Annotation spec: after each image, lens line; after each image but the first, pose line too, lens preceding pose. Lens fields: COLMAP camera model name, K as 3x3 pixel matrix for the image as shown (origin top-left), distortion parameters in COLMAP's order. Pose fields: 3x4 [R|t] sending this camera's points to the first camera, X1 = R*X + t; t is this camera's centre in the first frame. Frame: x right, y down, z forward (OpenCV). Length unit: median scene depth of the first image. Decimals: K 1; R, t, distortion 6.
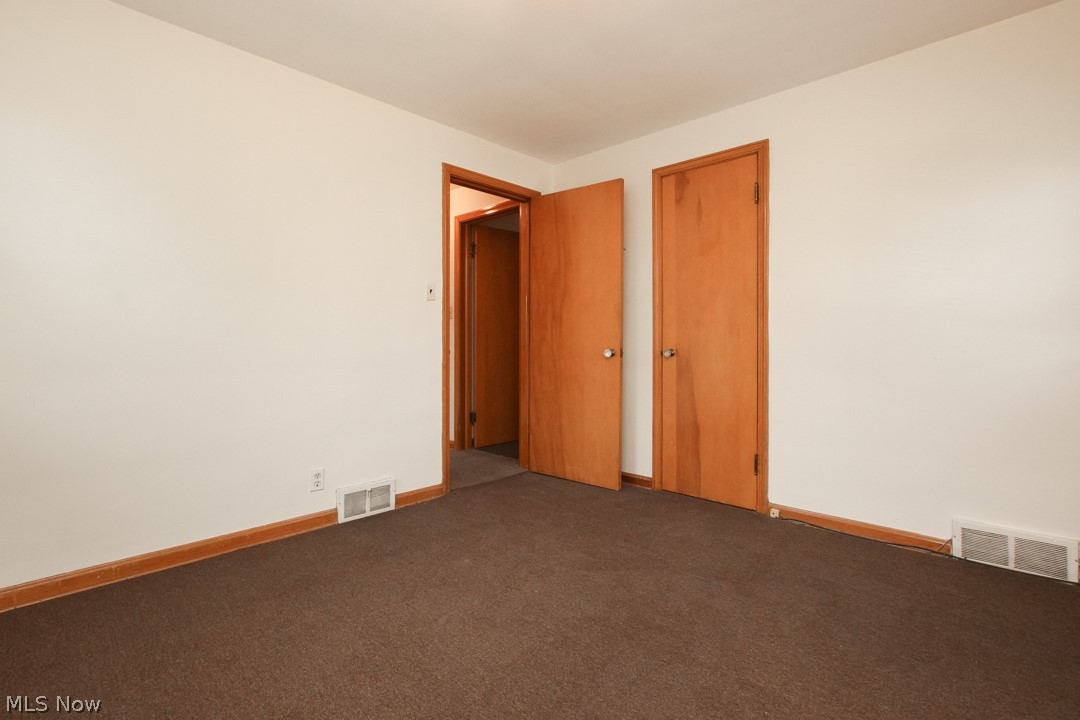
lens RADIAL K [[504.8, 0, 550.0], [0, 504.8, 340.2], [0, 0, 1]] dist [-0.012223, 0.000642]
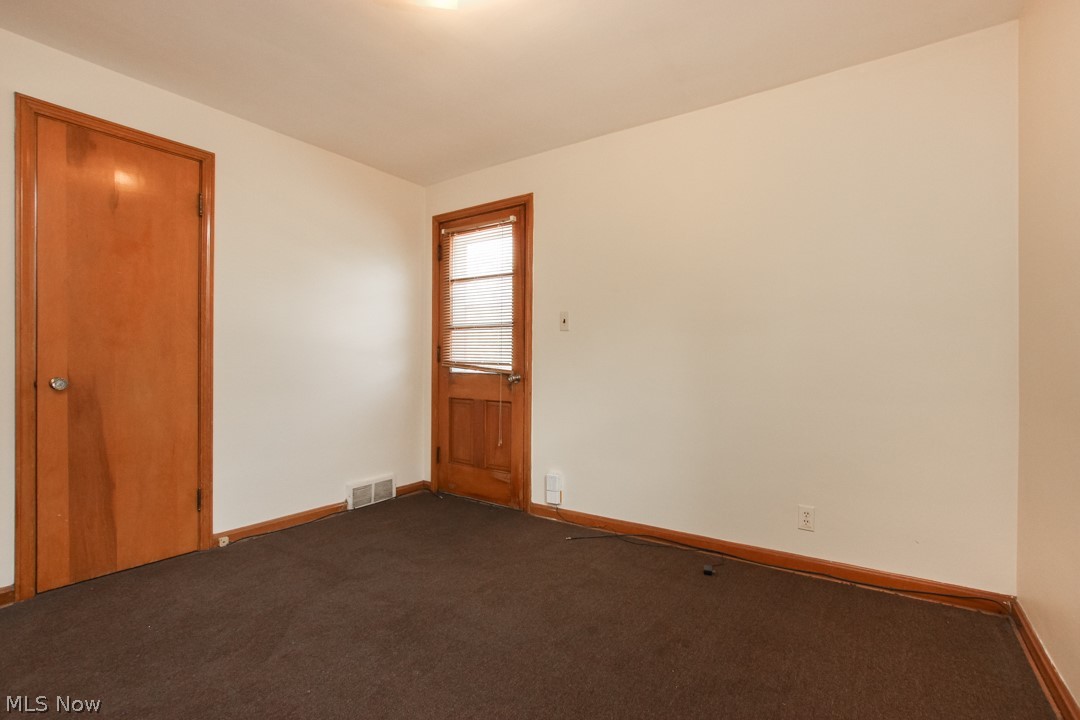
lens RADIAL K [[504.8, 0, 516.5], [0, 504.8, 363.7], [0, 0, 1]] dist [-0.012223, 0.000642]
pose [[-0.120805, -0.001155, 0.992676, -0.581208], [0.000053, 0.999999, 0.001169, -0.002456], [-0.992676, 0.000194, -0.120804, 0.545200]]
